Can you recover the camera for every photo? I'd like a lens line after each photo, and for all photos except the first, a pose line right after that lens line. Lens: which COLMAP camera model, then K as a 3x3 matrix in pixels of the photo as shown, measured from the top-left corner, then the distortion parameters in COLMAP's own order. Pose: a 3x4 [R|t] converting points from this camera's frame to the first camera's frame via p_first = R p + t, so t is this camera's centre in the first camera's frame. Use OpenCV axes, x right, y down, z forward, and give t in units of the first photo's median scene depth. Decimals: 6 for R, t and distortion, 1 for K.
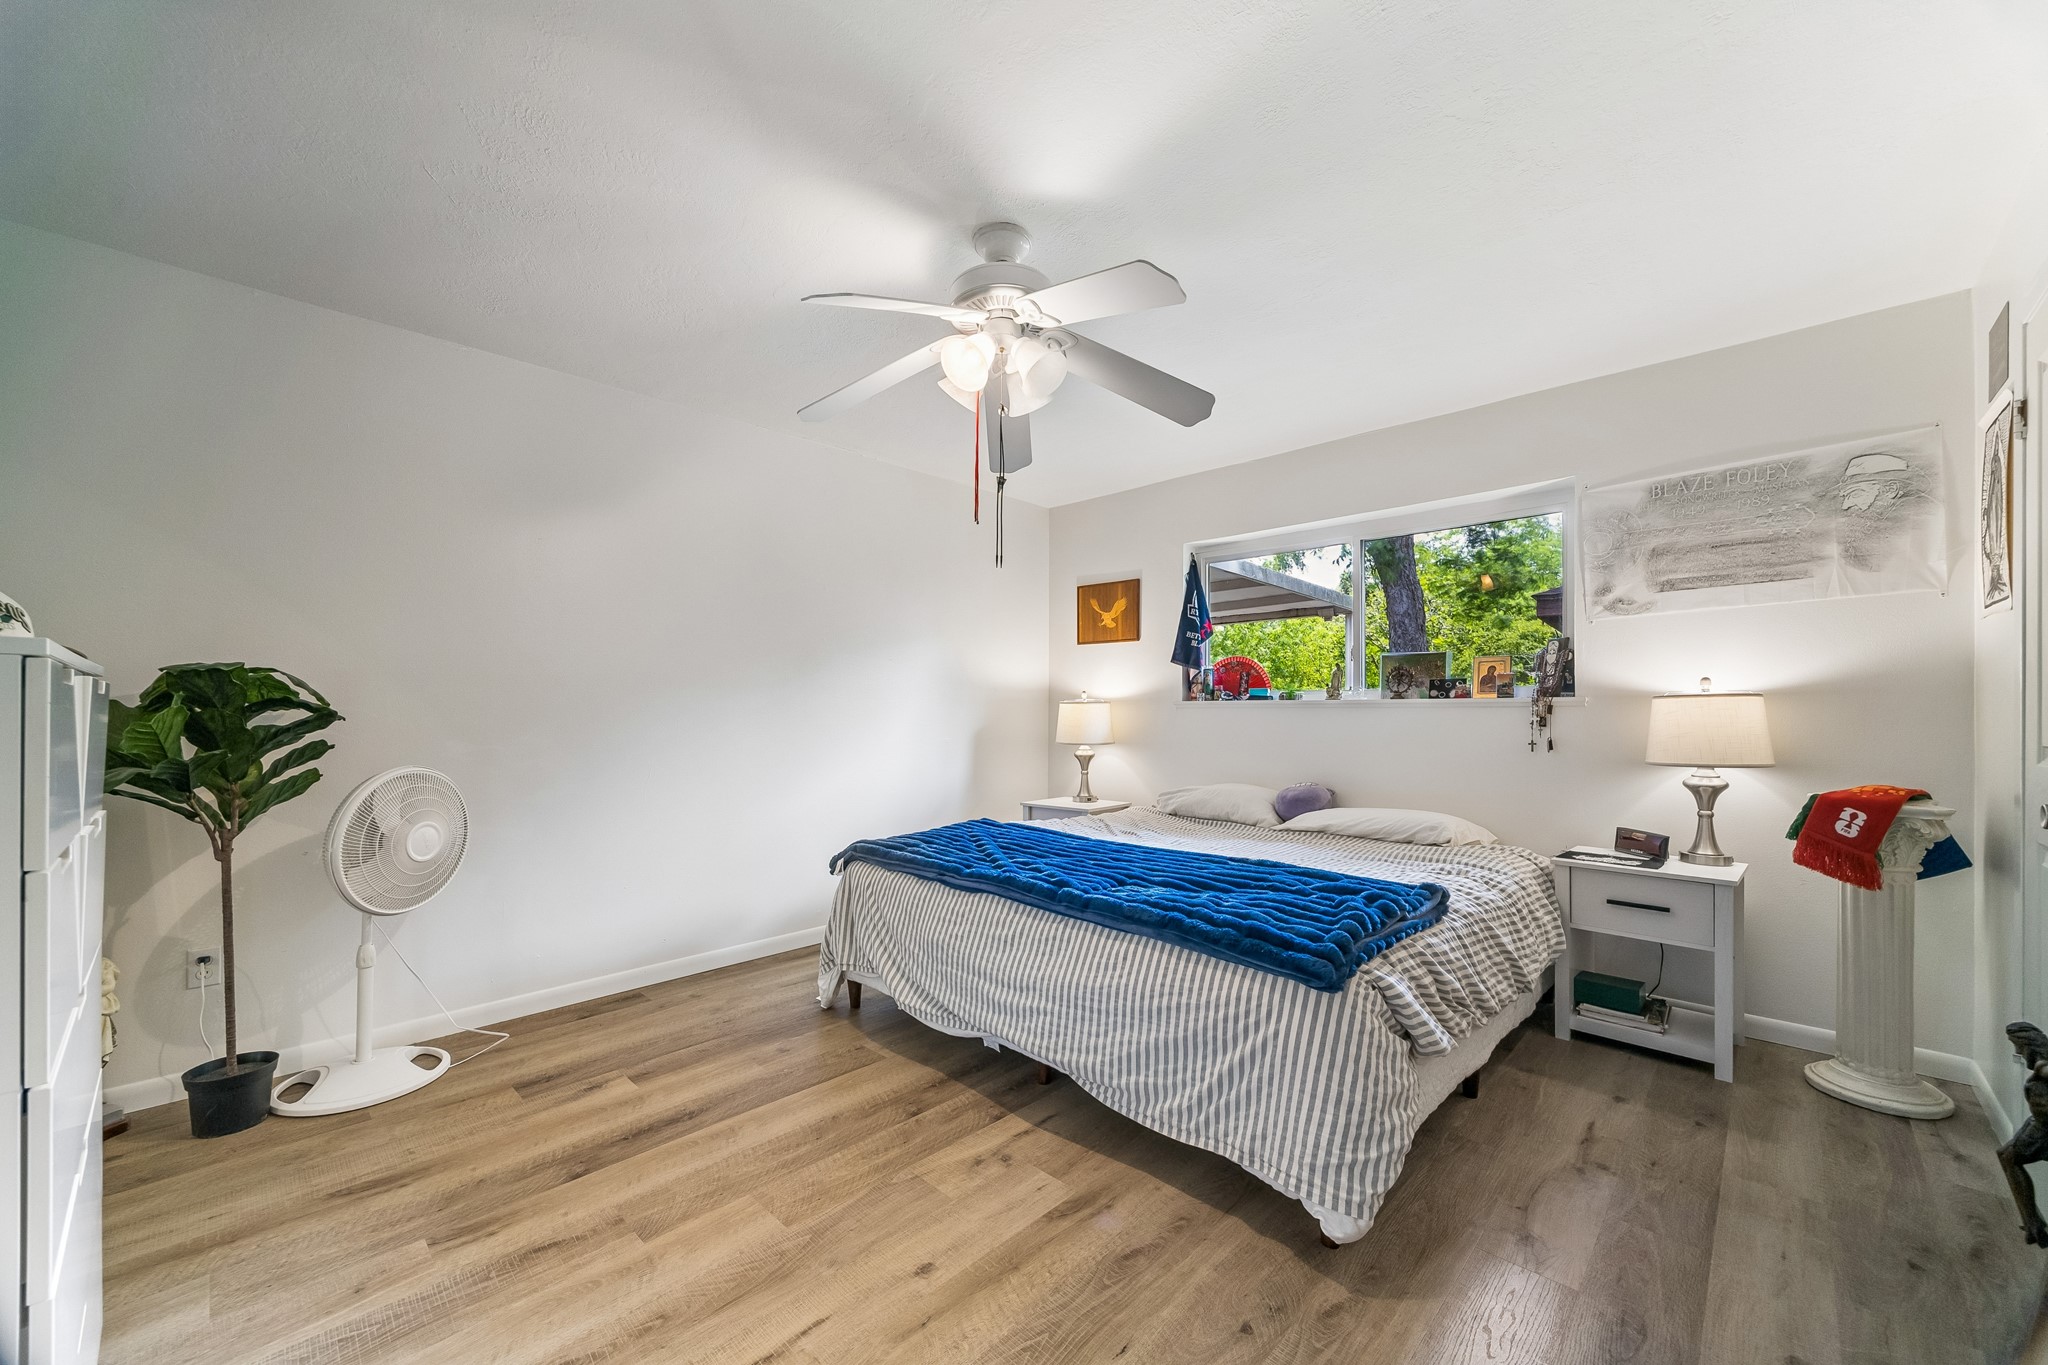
lens RADIAL K [[790.4, 0, 1028.1], [0, 790.4, 696.6], [0, 0, 1]] dist [-0.003411, 0.000375]
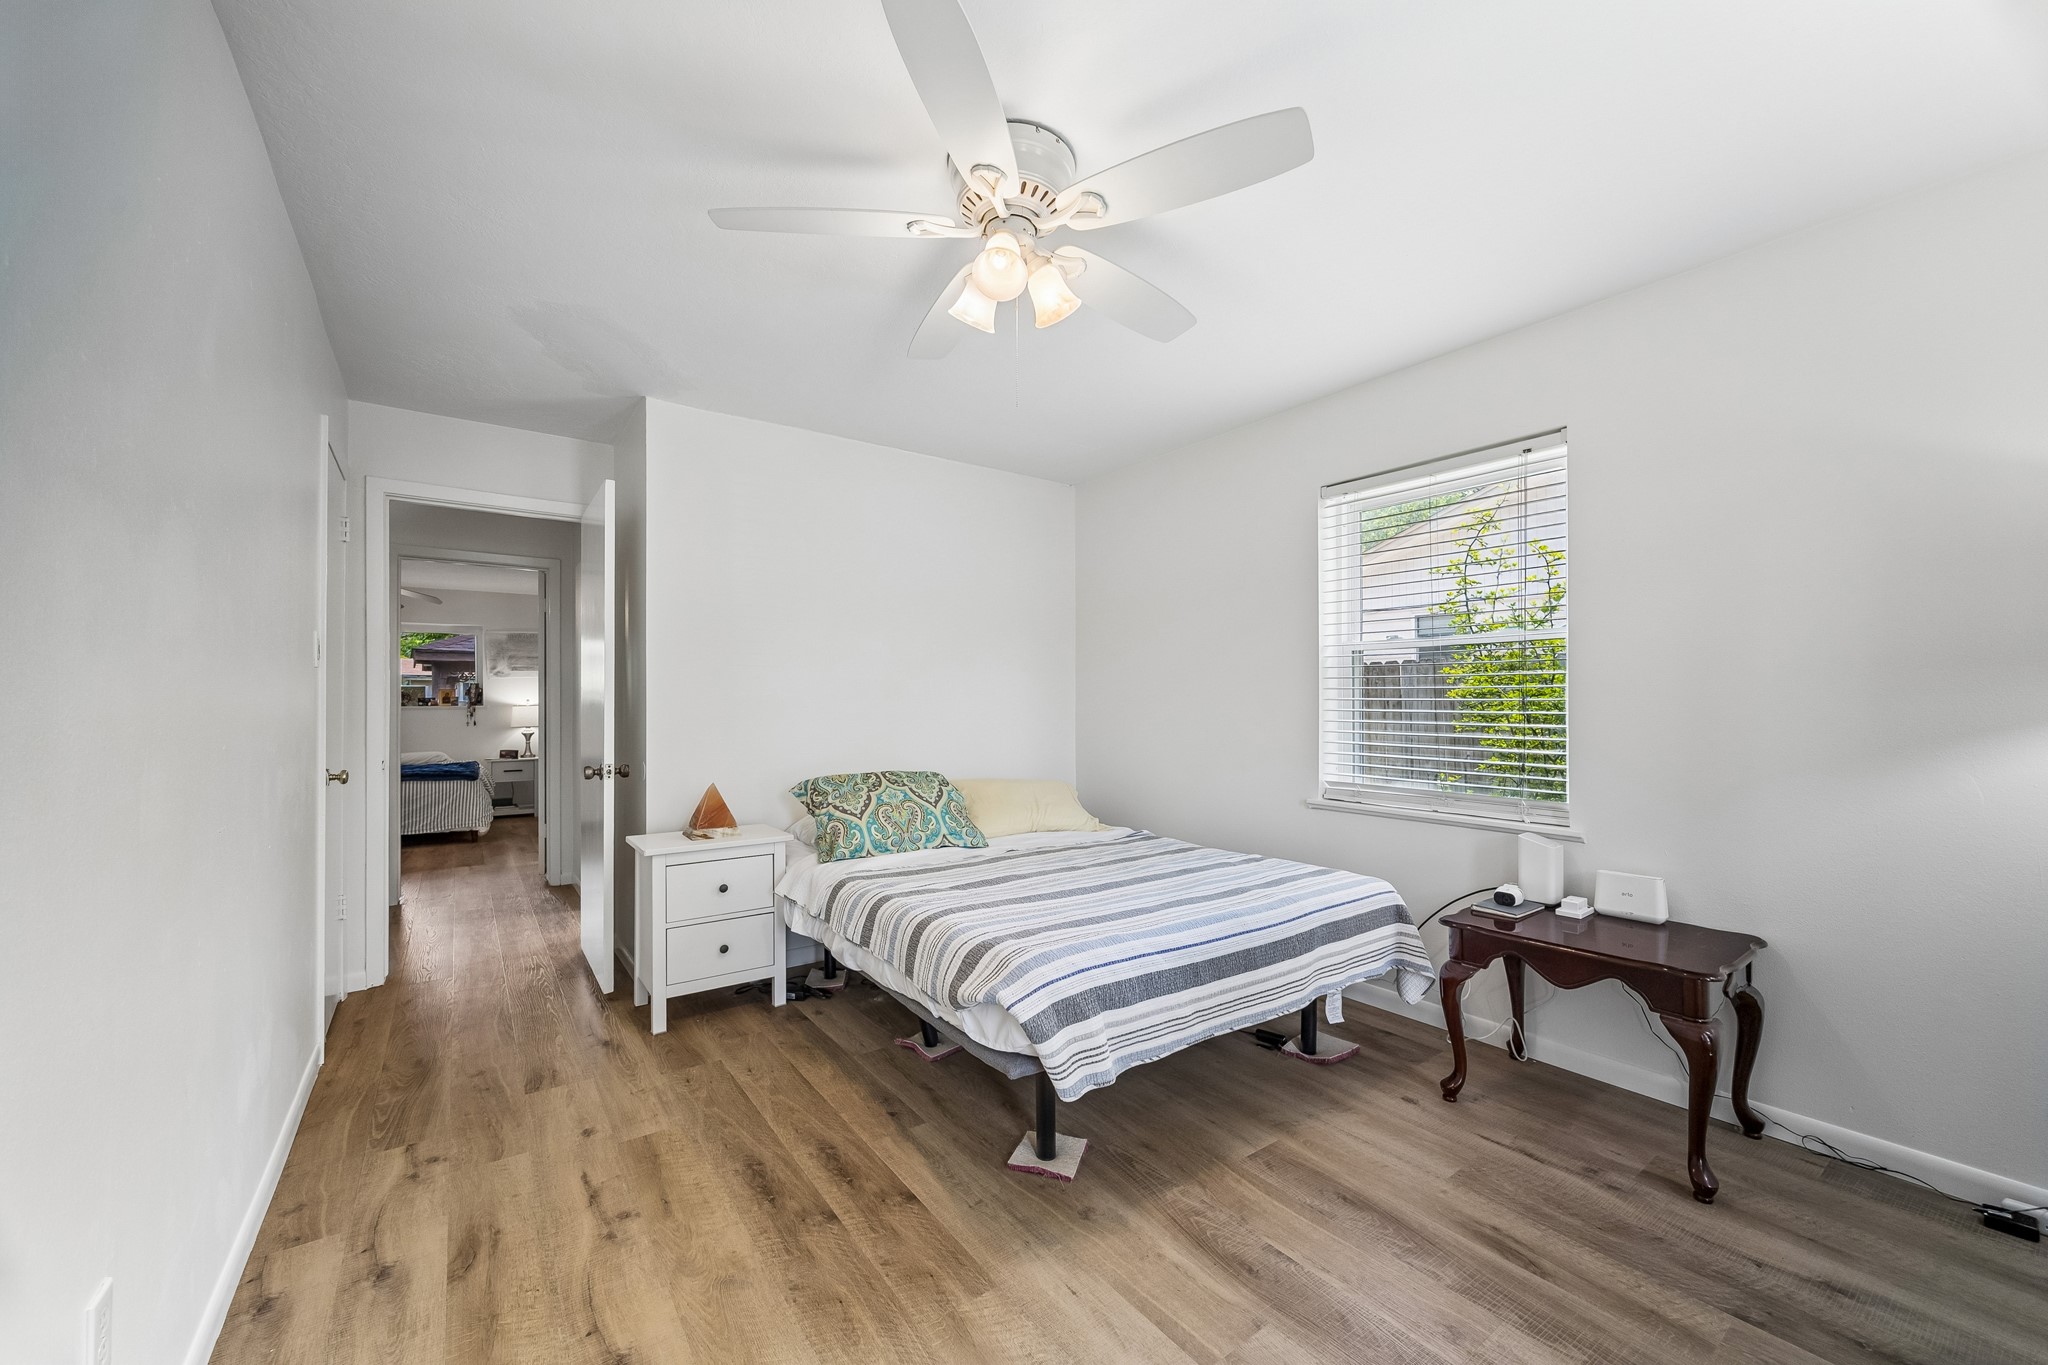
lens RADIAL K [[790.4, 0, 1024.4], [0, 790.4, 694.3], [0, 0, 1]] dist [-0.003411, 0.000375]
pose [[0.183398, 0.000452, 0.983039, -1.715266], [-0.001233, 0.999999, -0.000229, -0.042357], [-0.983038, -0.001170, 0.183399, -1.402523]]
